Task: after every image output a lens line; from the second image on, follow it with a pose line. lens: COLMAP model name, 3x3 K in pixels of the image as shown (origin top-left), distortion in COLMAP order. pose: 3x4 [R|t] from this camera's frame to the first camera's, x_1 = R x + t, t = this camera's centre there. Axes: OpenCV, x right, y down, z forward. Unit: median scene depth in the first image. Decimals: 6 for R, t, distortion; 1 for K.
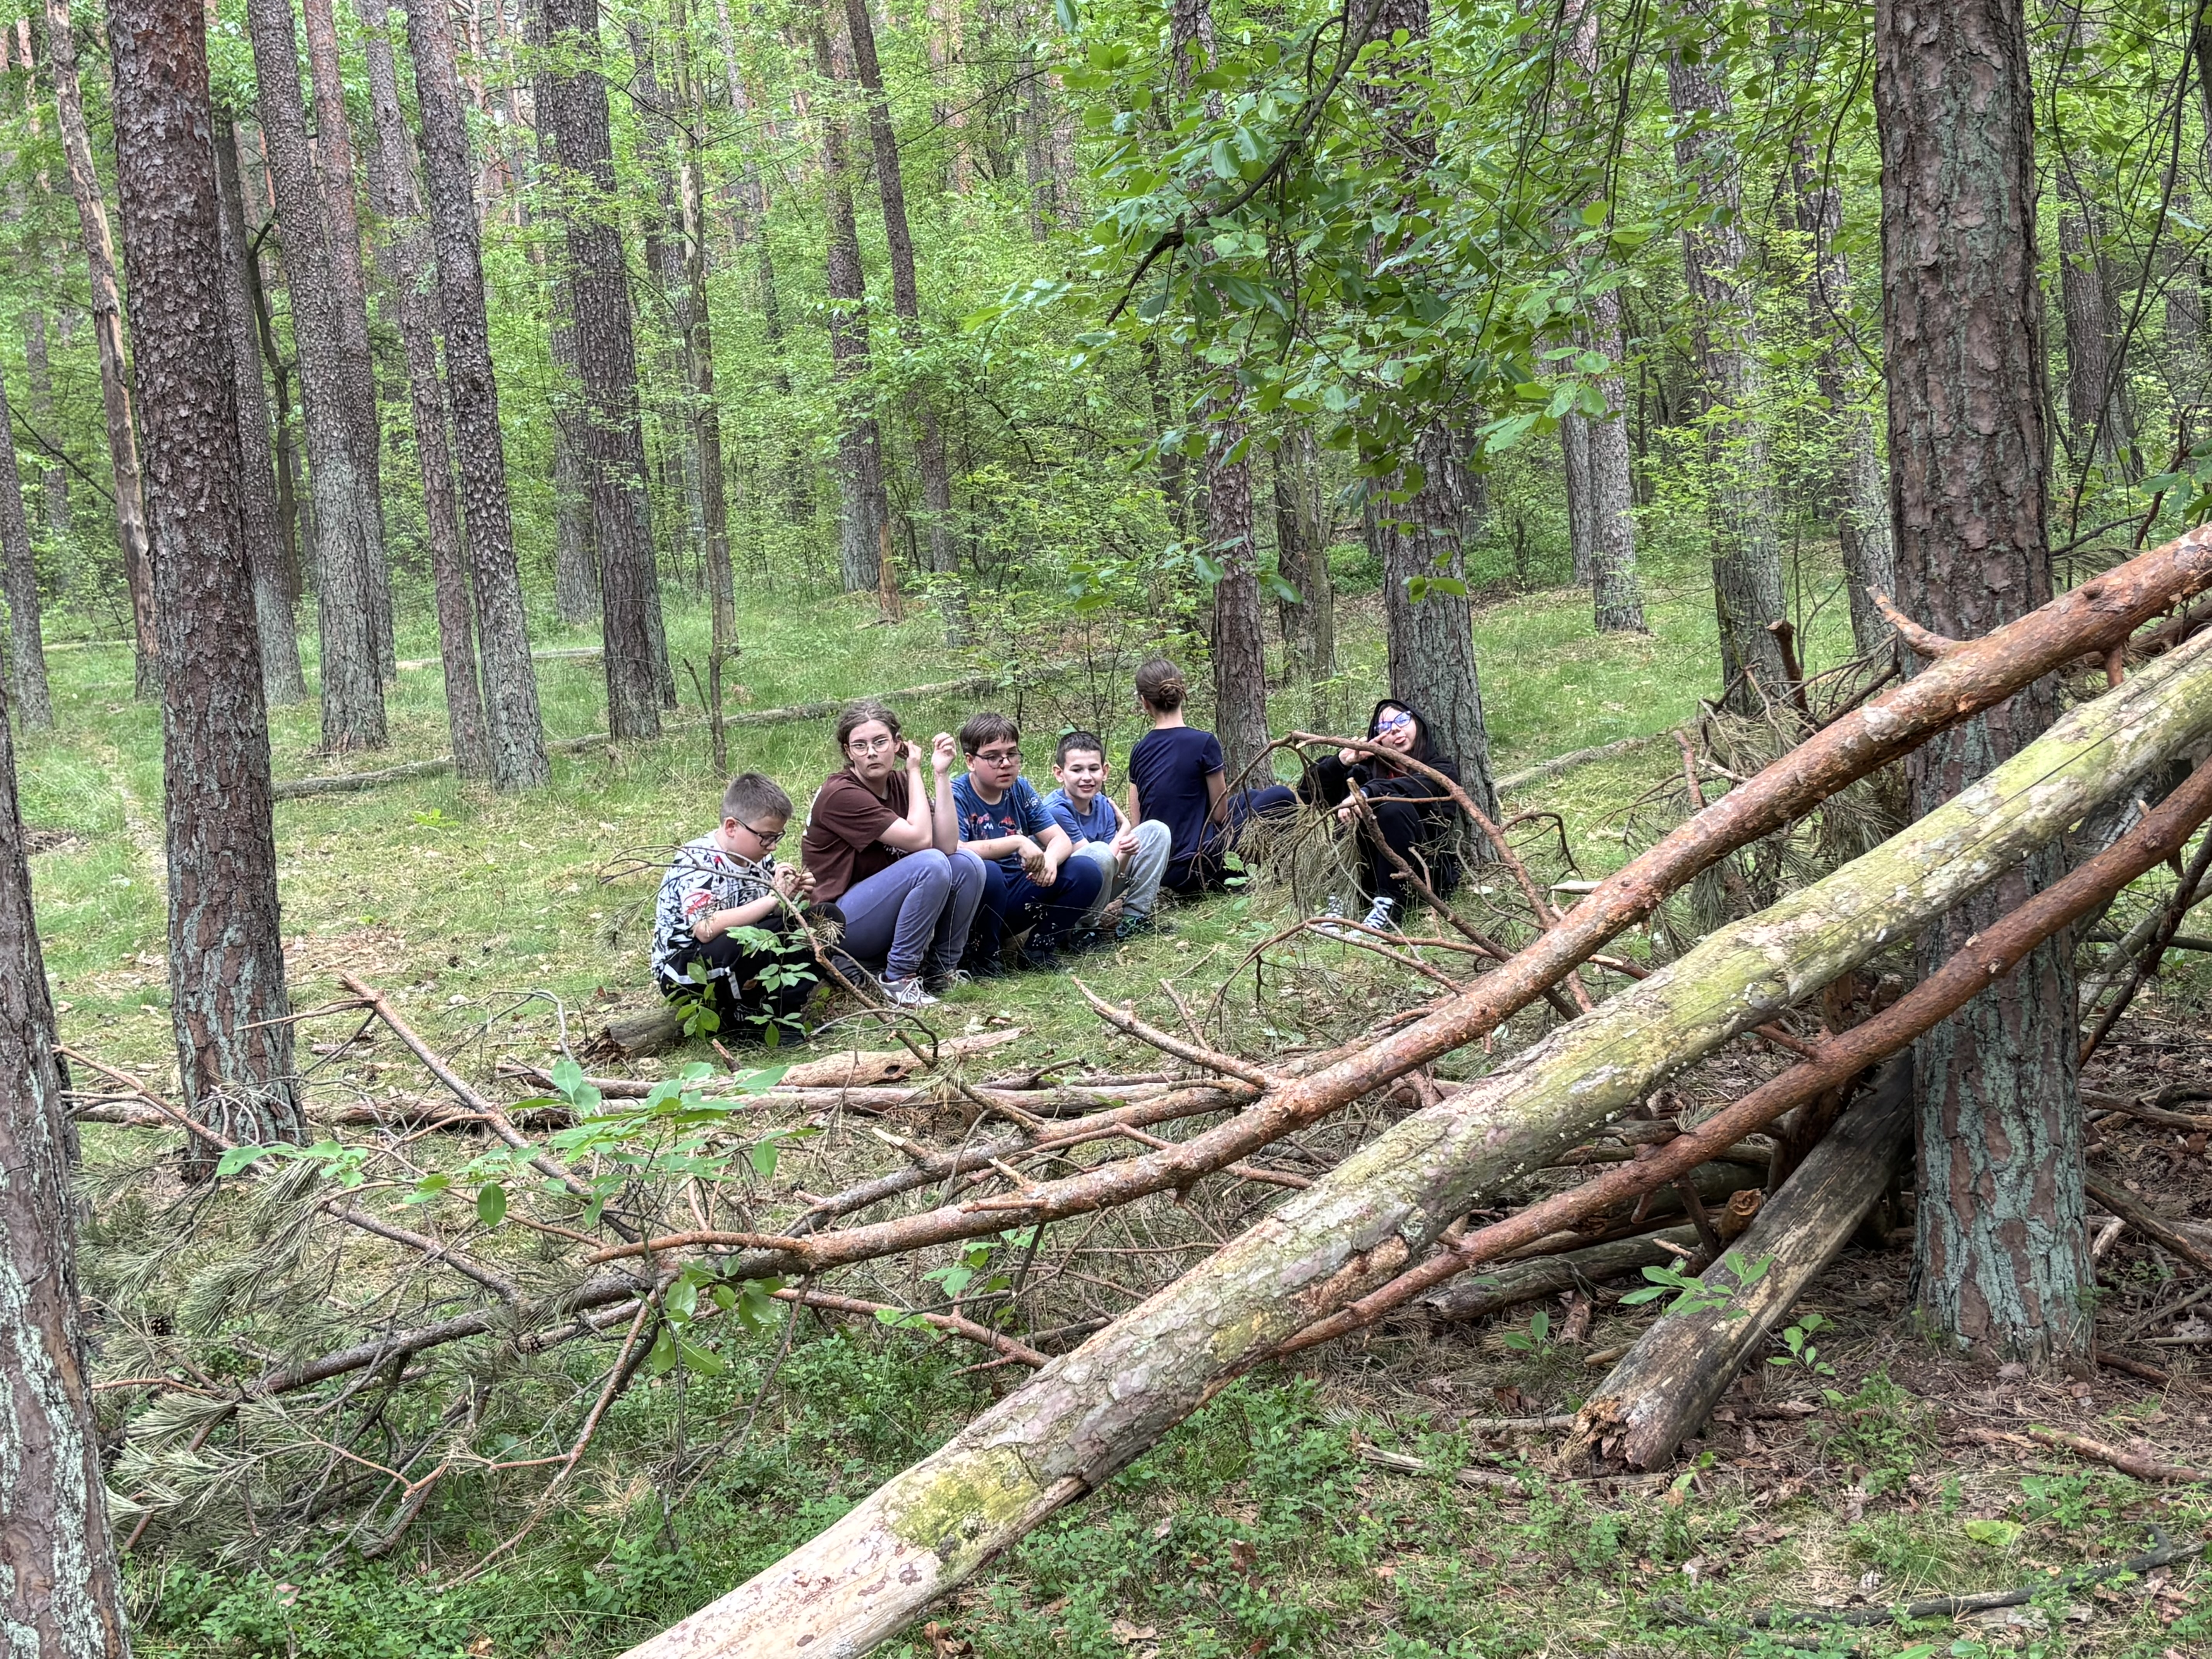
lens RADIAL K [[3110.7, 0, 1108.6], [0, 3110.7, 823.6], [0, 0, 1]] dist [0.228484, -0.806193]
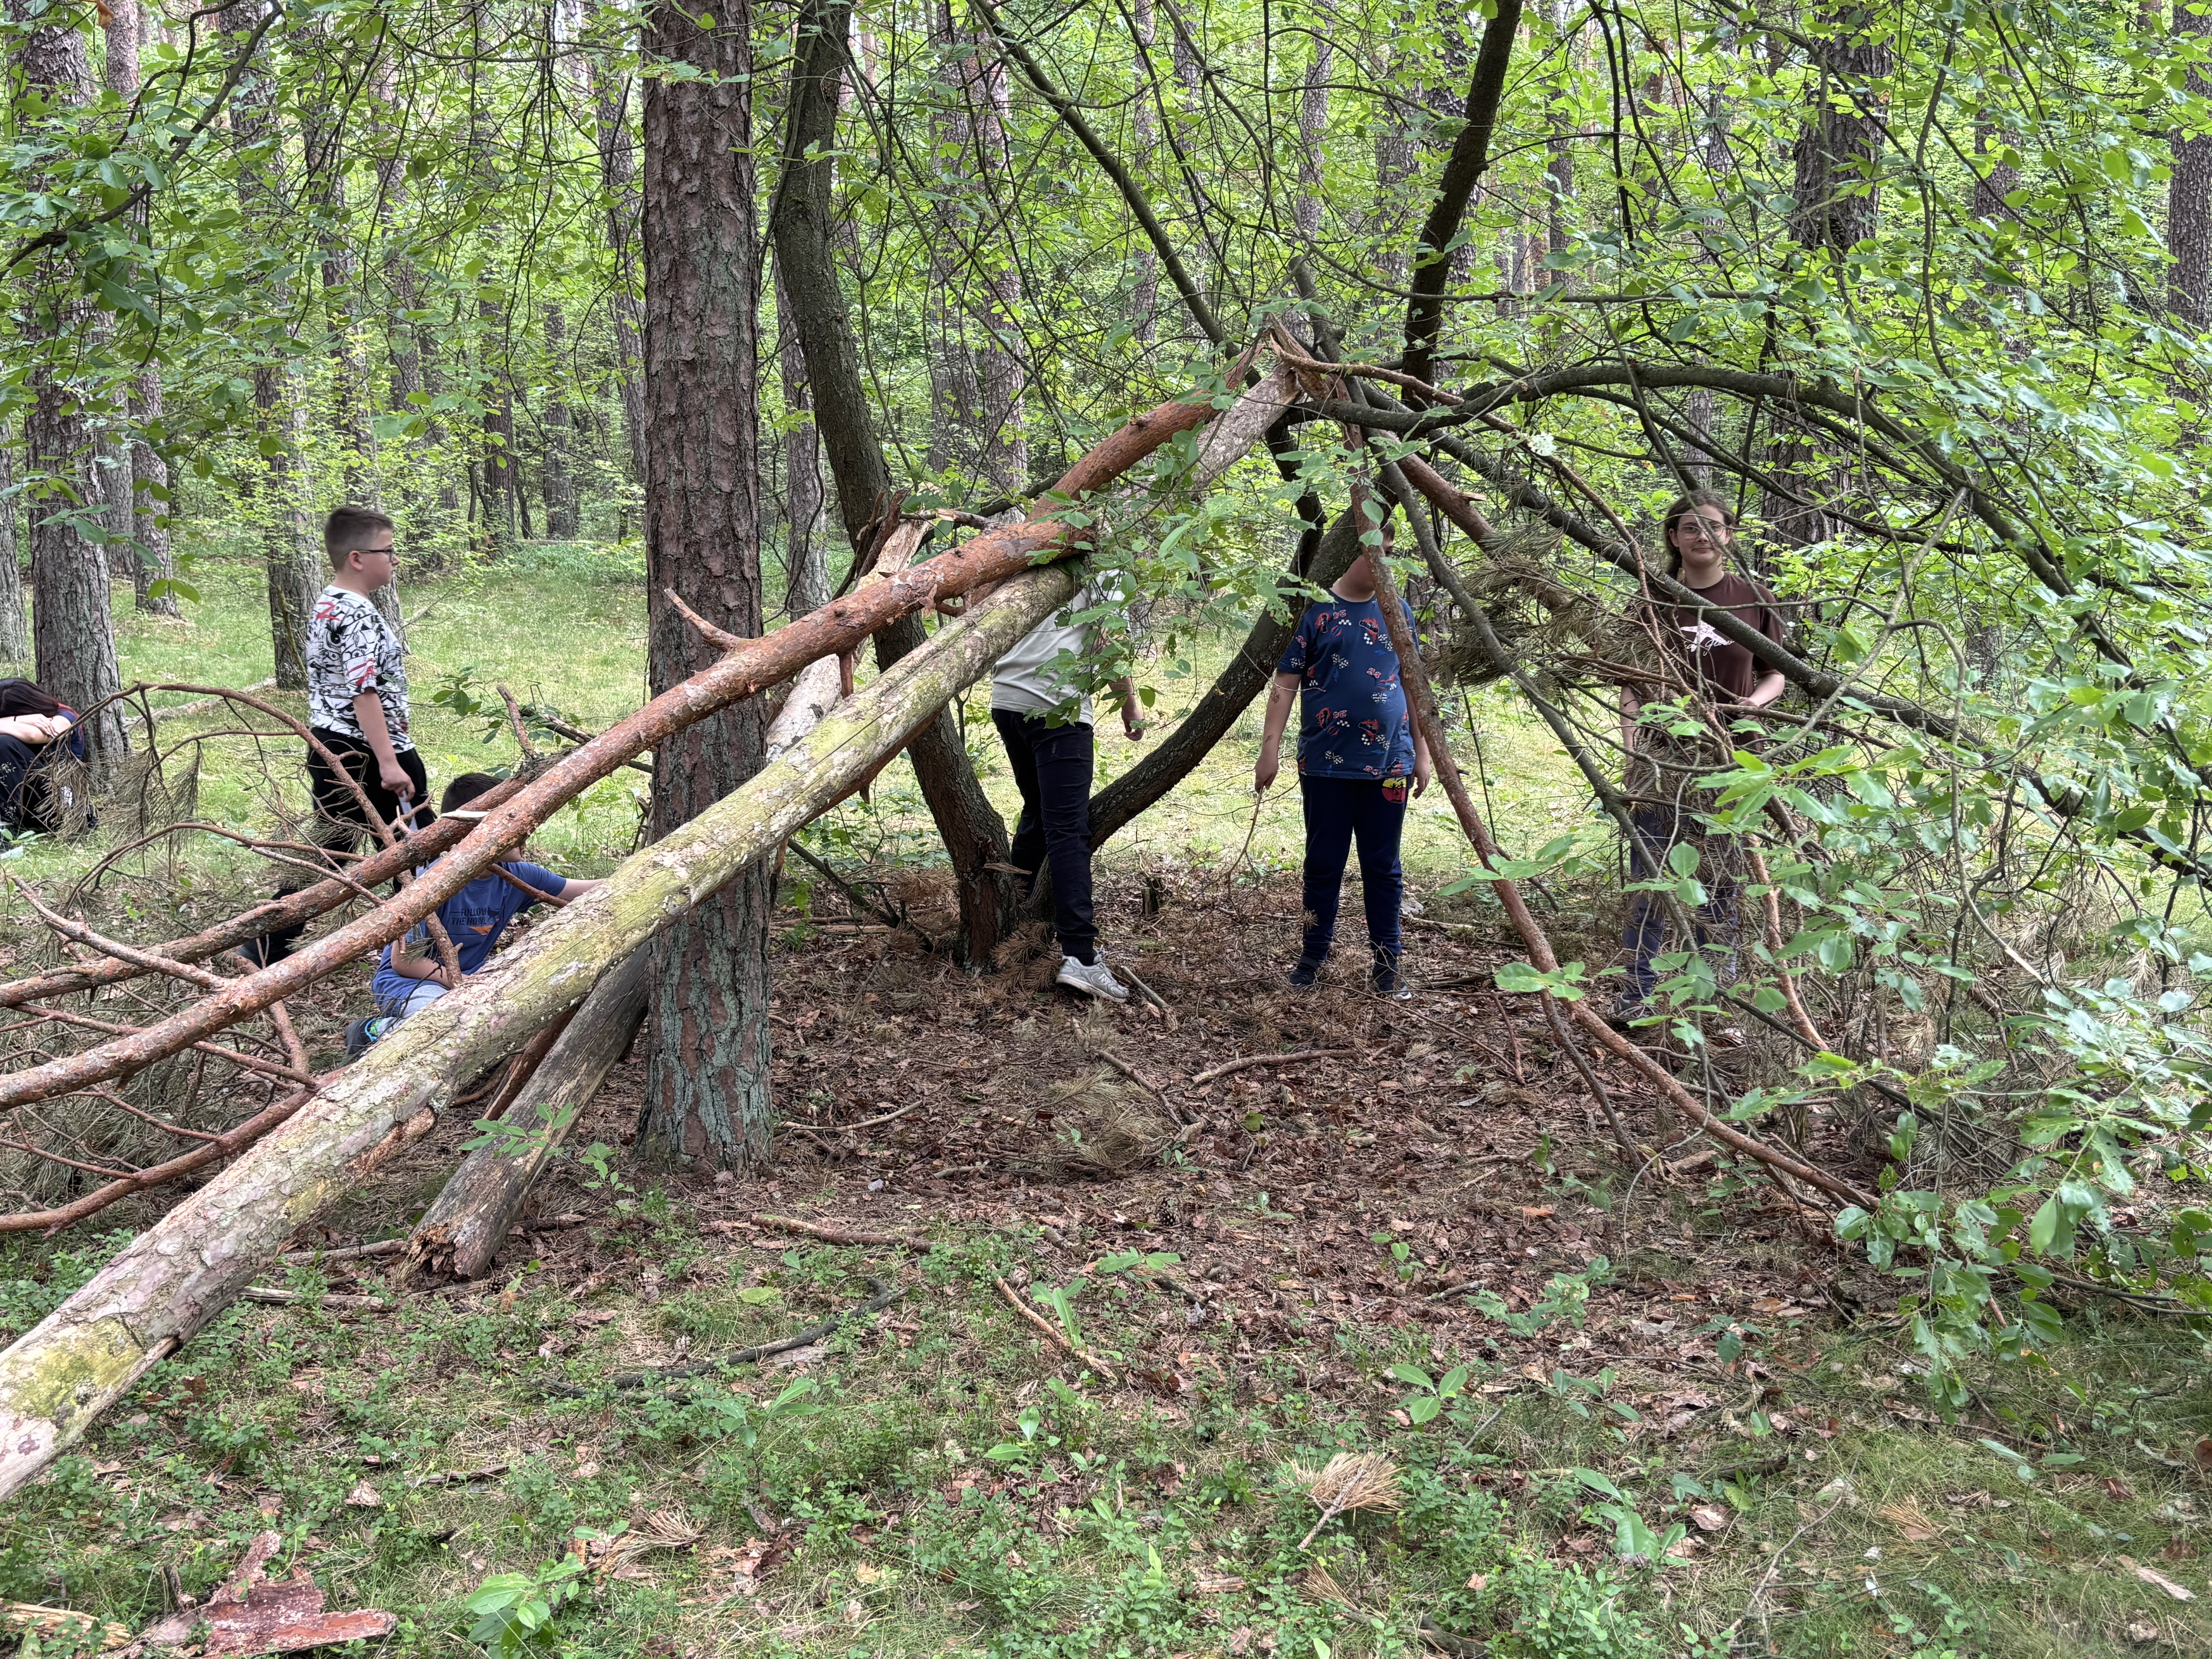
lens RADIAL K [[2261.7, 0, 1106.0], [0, 2261.7, 829.5], [0, 0, 1]] dist [0.115427, -0.176055]
pose [[0.824401, 0.015352, 0.565798, -0.141168], [-0.027552, 0.999536, 0.013024, 0.004923], [-0.565335, -0.026326, 0.824441, 0.097311]]
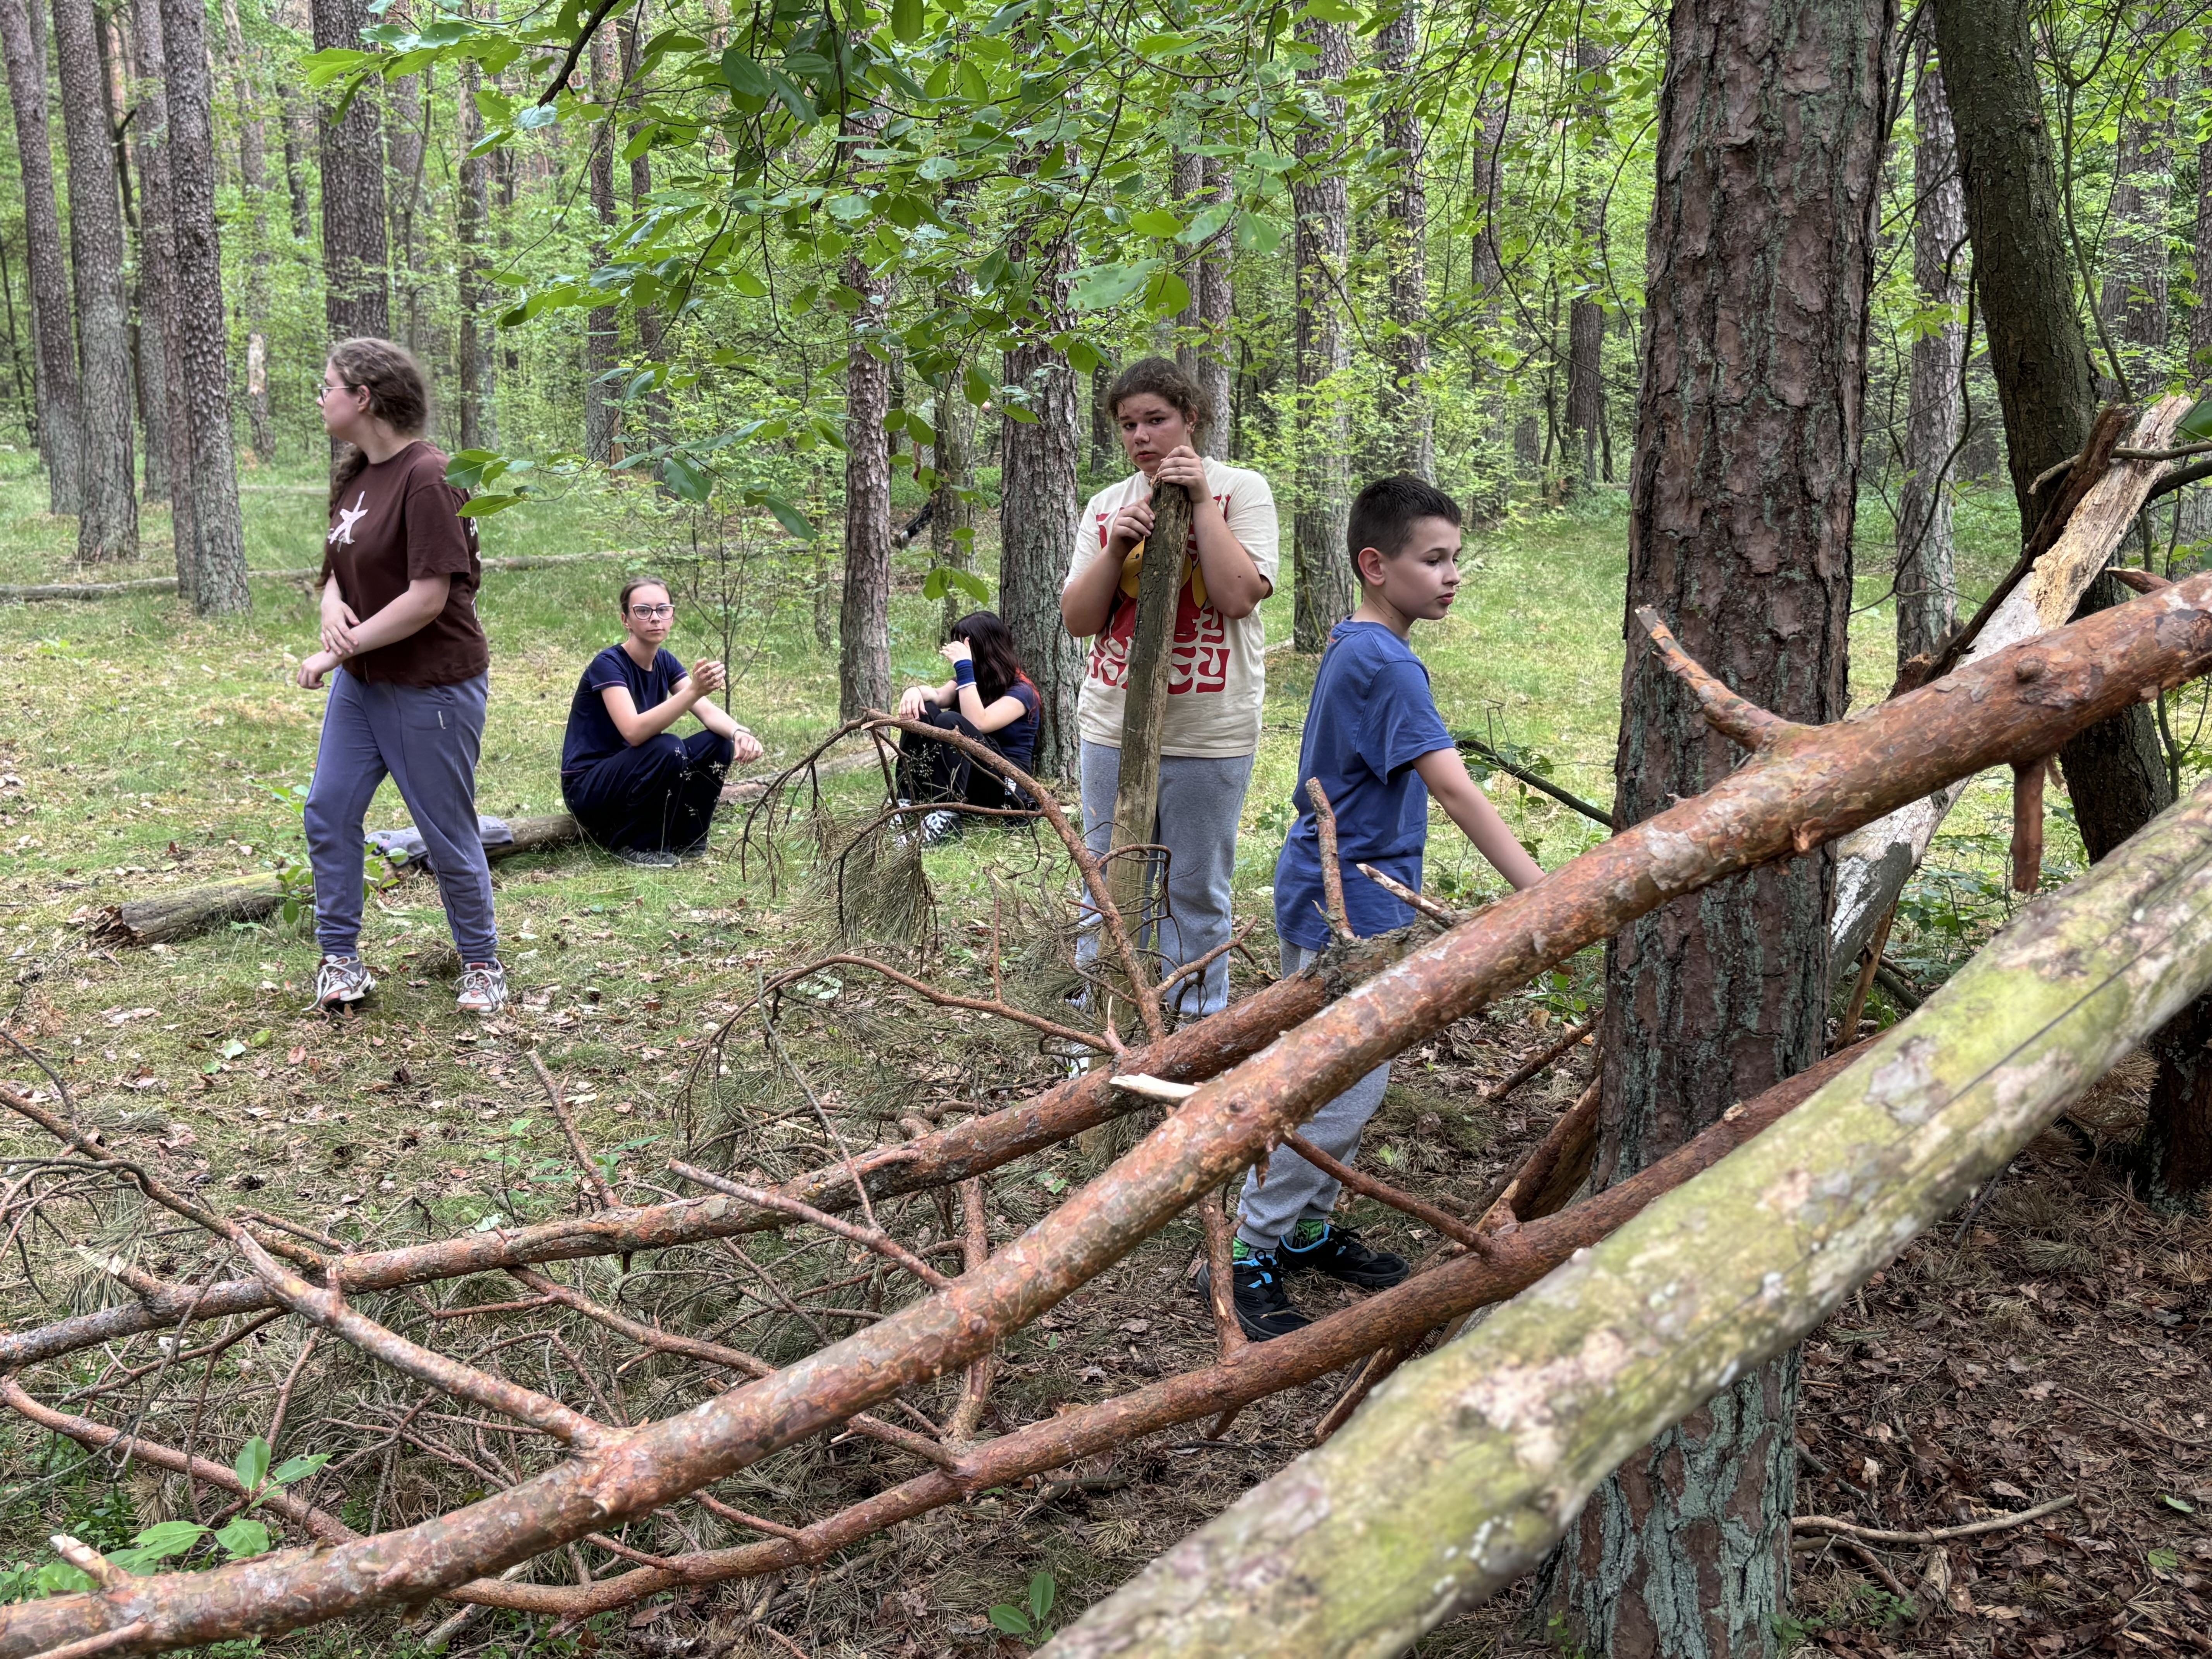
lens RADIAL K [[2174.4, 0, 1106.0], [0, 2174.4, 829.5], [0, 0, 1]] dist [0.051179, -0.037681]
pose [[0.988715, 0.077554, 0.128172, 0.079049], [-0.087319, 0.993546, 0.072397, -0.054703], [-0.121730, -0.082772, 0.989106, 0.551635]]
